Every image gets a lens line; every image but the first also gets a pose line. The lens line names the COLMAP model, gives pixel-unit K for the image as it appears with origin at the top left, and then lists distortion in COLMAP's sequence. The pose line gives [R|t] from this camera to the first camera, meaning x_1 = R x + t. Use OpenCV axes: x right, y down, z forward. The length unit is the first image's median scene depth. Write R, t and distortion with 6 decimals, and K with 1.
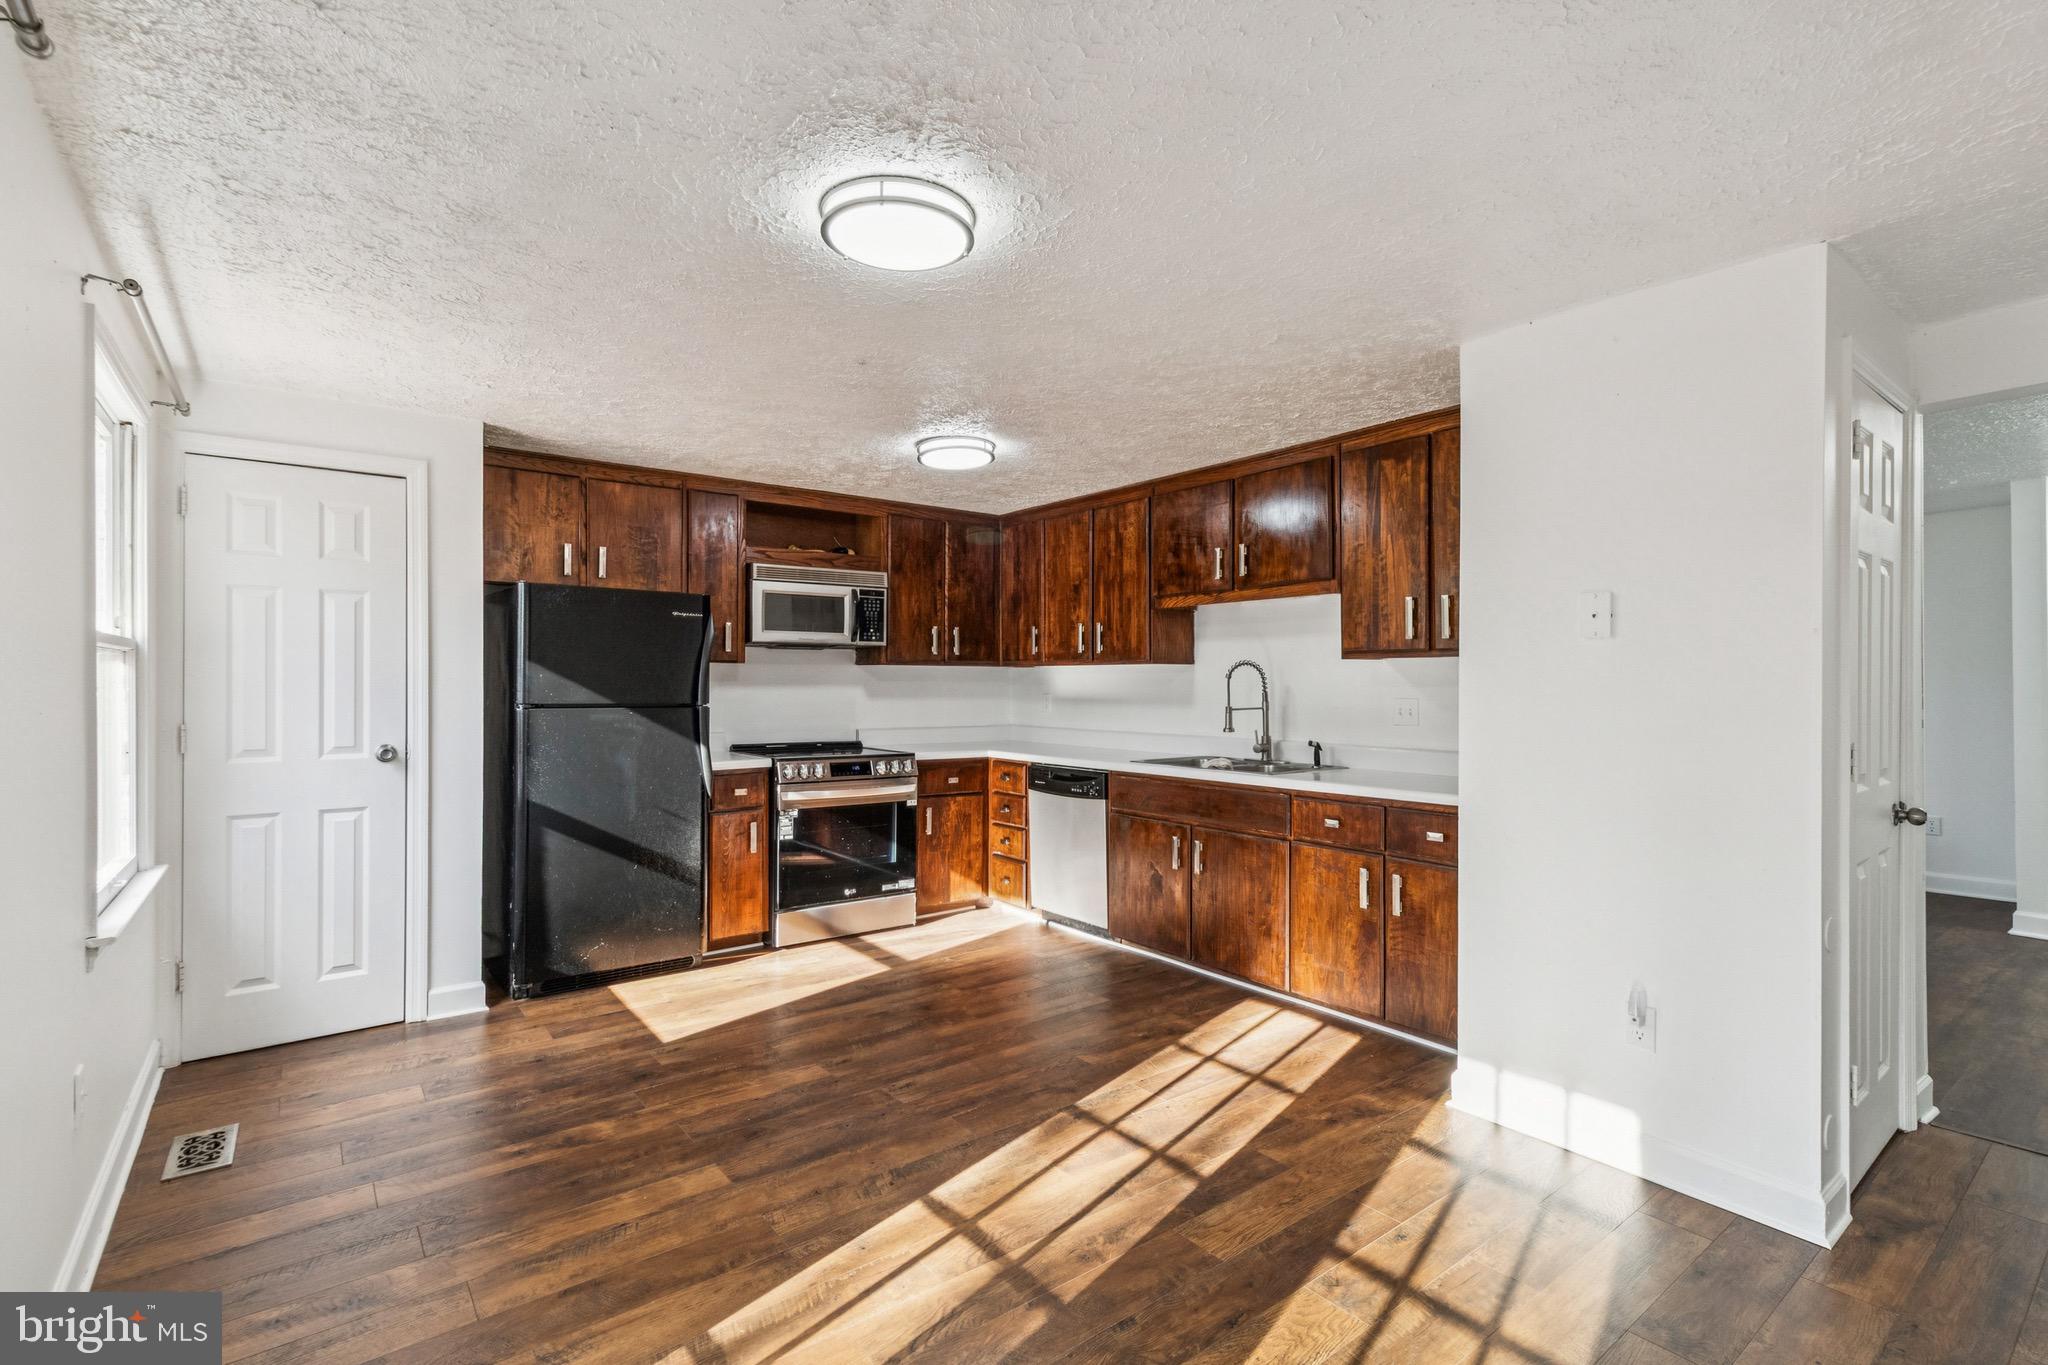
lens RADIAL K [[955.3, 0, 1026.2], [0, 955.3, 682.8], [0, 0, 1]] dist [-0.000384, -0.000004]
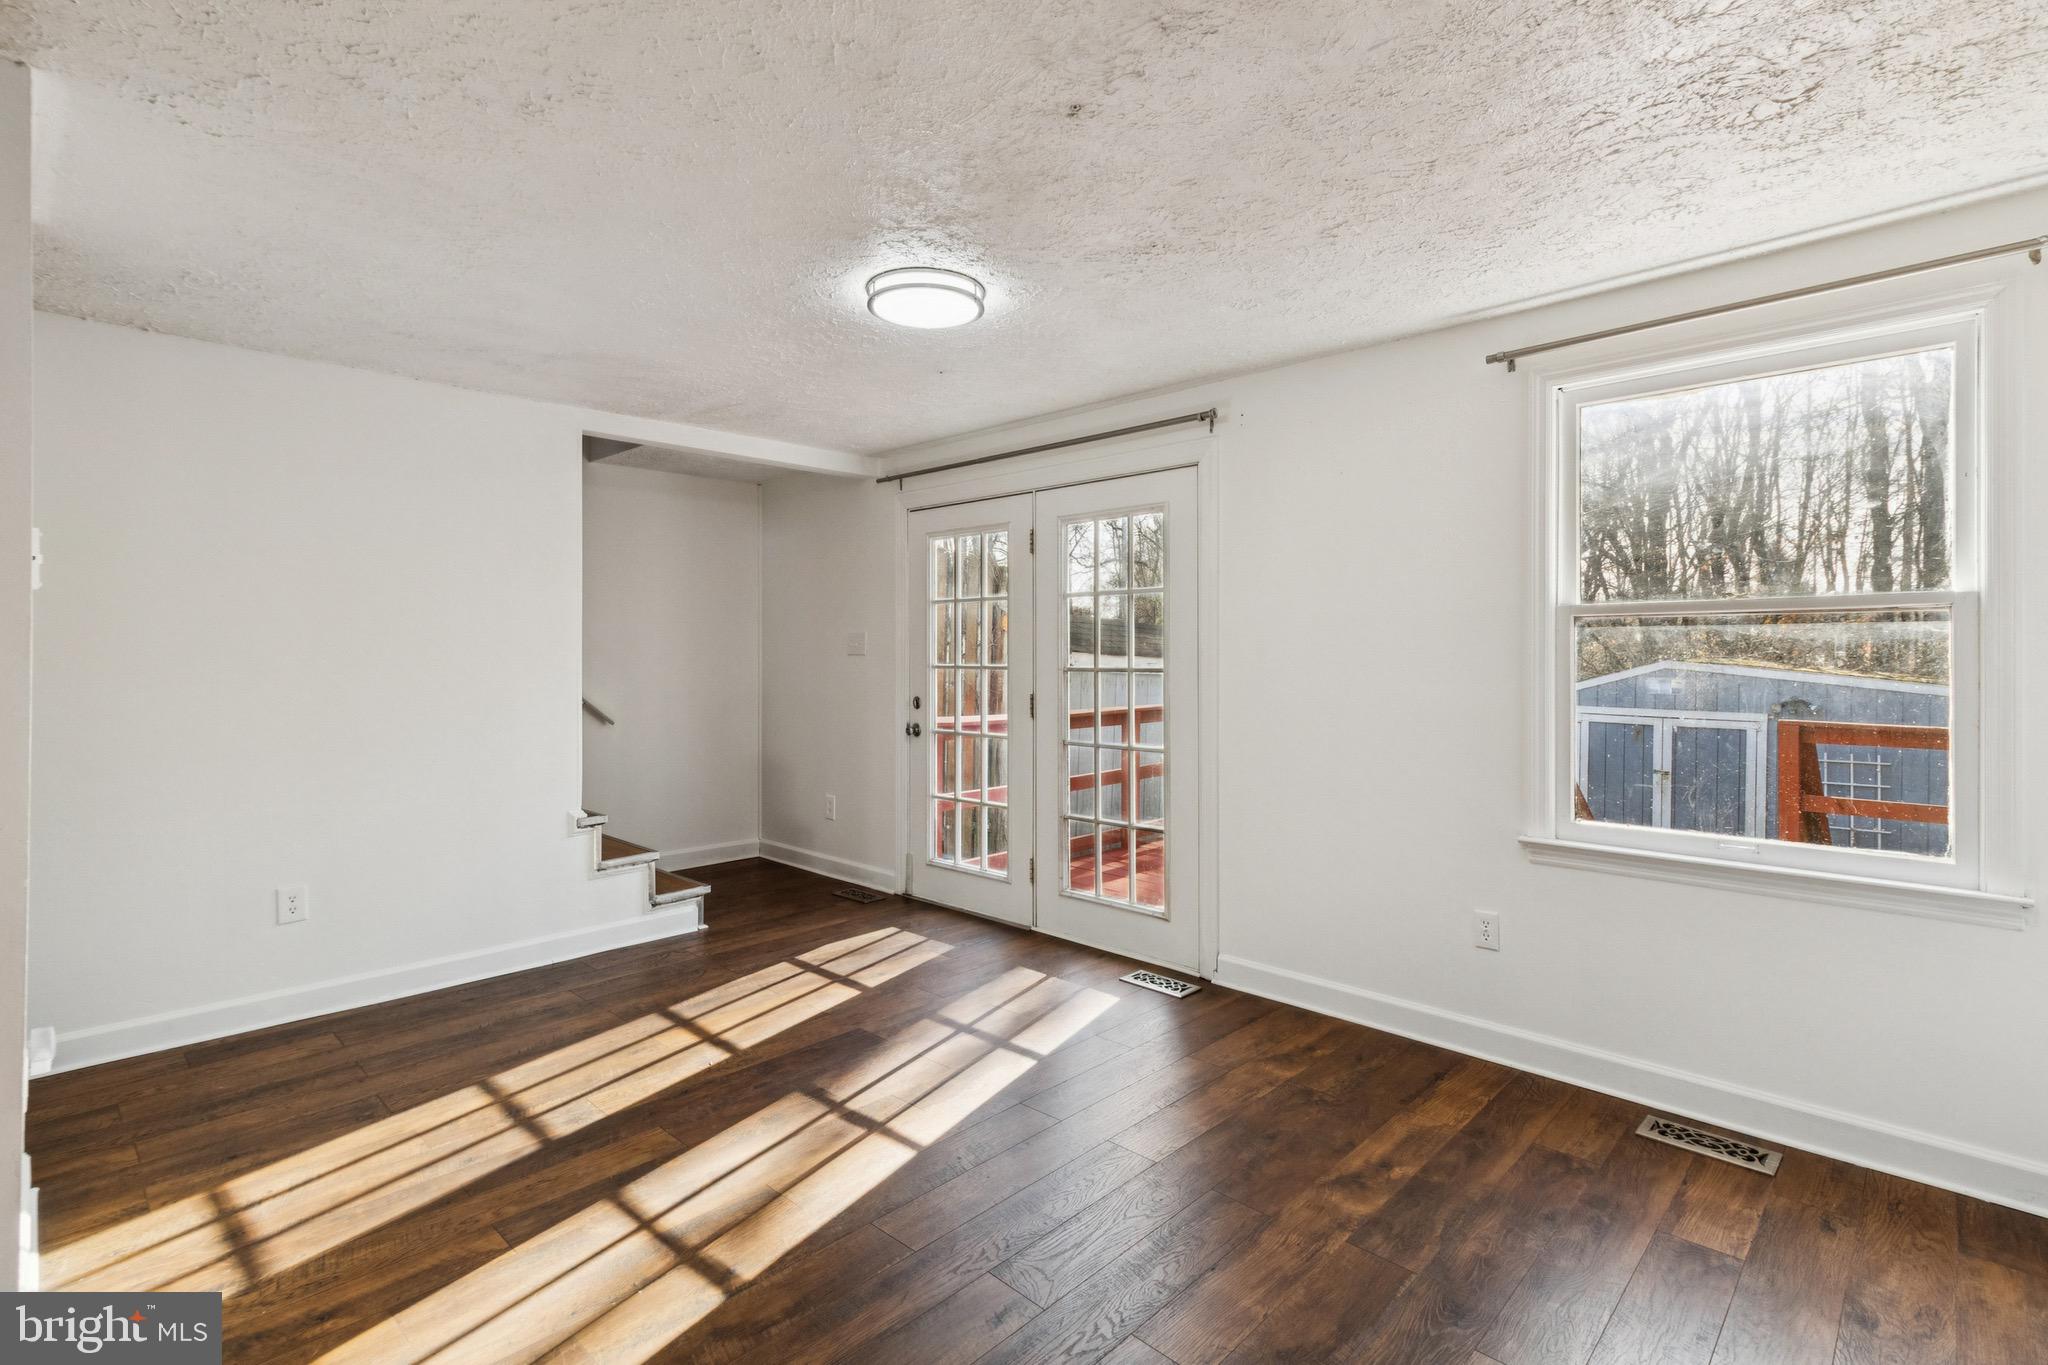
lens RADIAL K [[955.3, 0, 1024.0], [0, 955.3, 666.1], [0, 0, 1]] dist [-0.000384, -0.000004]
pose [[-0.989336, 0.002580, -0.145632, -0.064641], [0.000786, 0.999923, 0.012381, 0.008019], [0.145652, 0.012135, -0.989261, 1.895758]]
